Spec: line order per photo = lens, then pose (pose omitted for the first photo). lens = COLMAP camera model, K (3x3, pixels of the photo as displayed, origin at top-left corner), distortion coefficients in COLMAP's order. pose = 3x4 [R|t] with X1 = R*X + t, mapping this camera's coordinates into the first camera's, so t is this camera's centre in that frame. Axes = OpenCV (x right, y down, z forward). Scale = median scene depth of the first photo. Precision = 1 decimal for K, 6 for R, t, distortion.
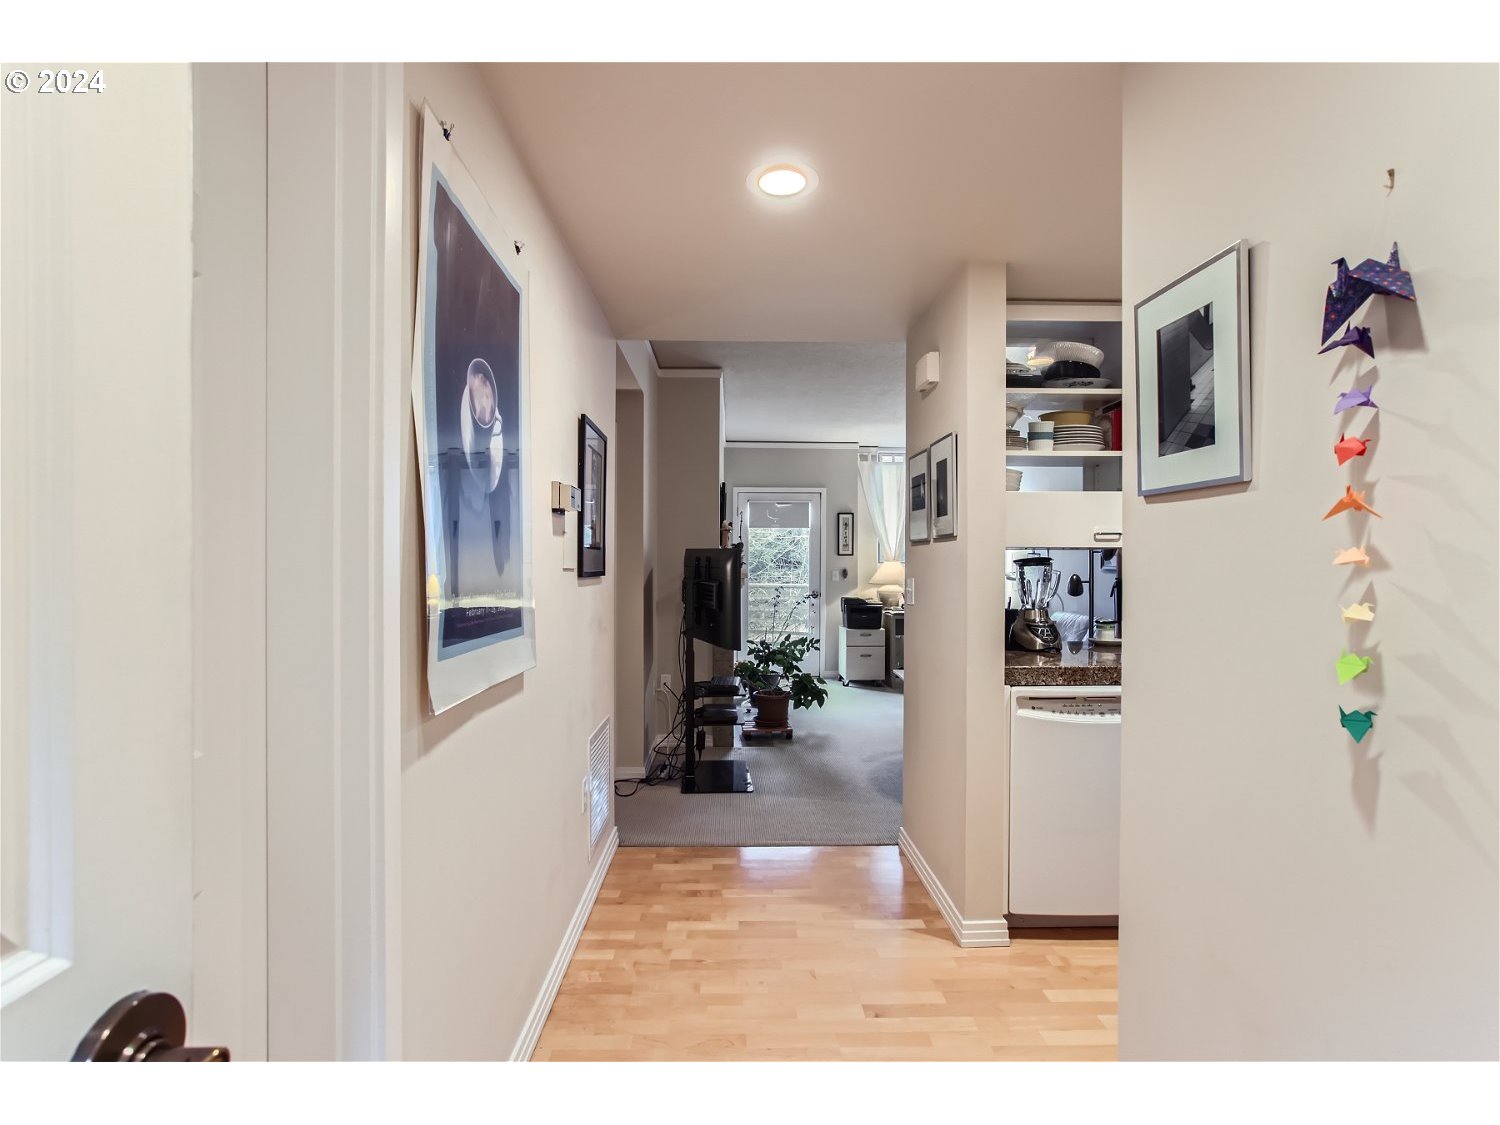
lens RADIAL K [[726.7, 0, 747.3], [0, 726.7, 553.2], [0, 0, 1]] dist [-0.042373, 0.022211]
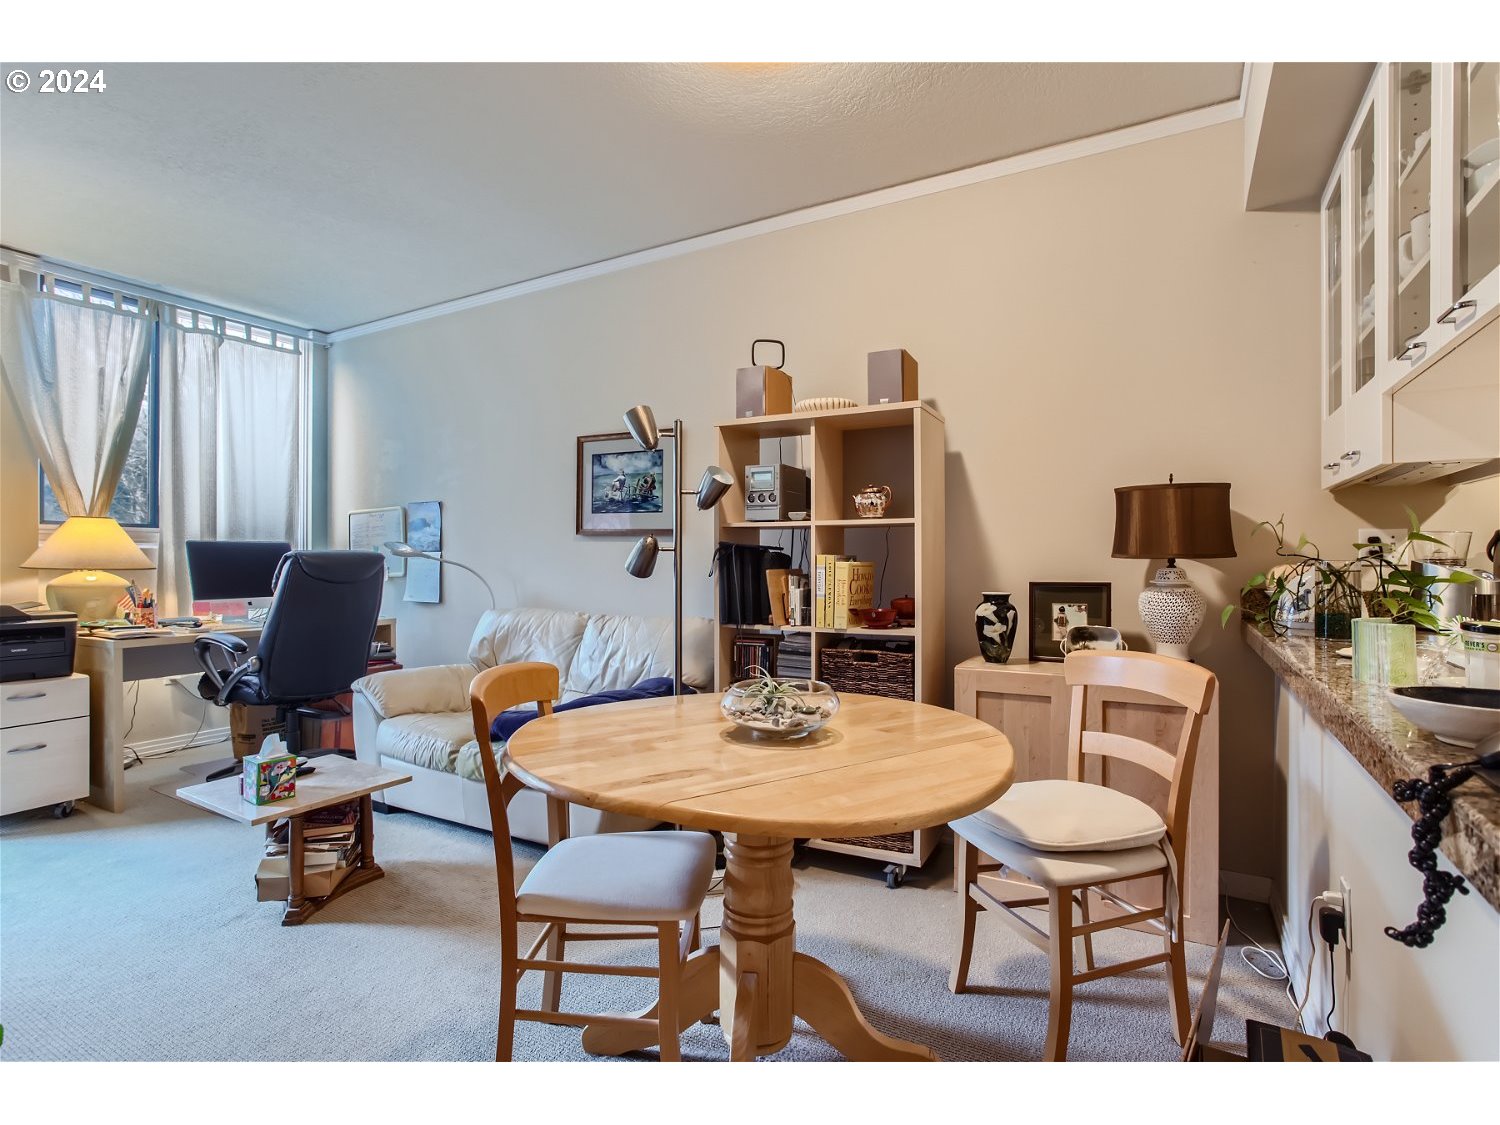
lens RADIAL K [[721.5, 0, 750.0], [0, 721.5, 562.5], [0, 0, 1]] dist [-0.042250, 0.022055]
pose [[0.508386, -0.006202, 0.861107, 0.032180], [-0.012676, 0.999812, 0.014684, 0.028095], [-0.861036, -0.018381, 0.508212, 0.453242]]
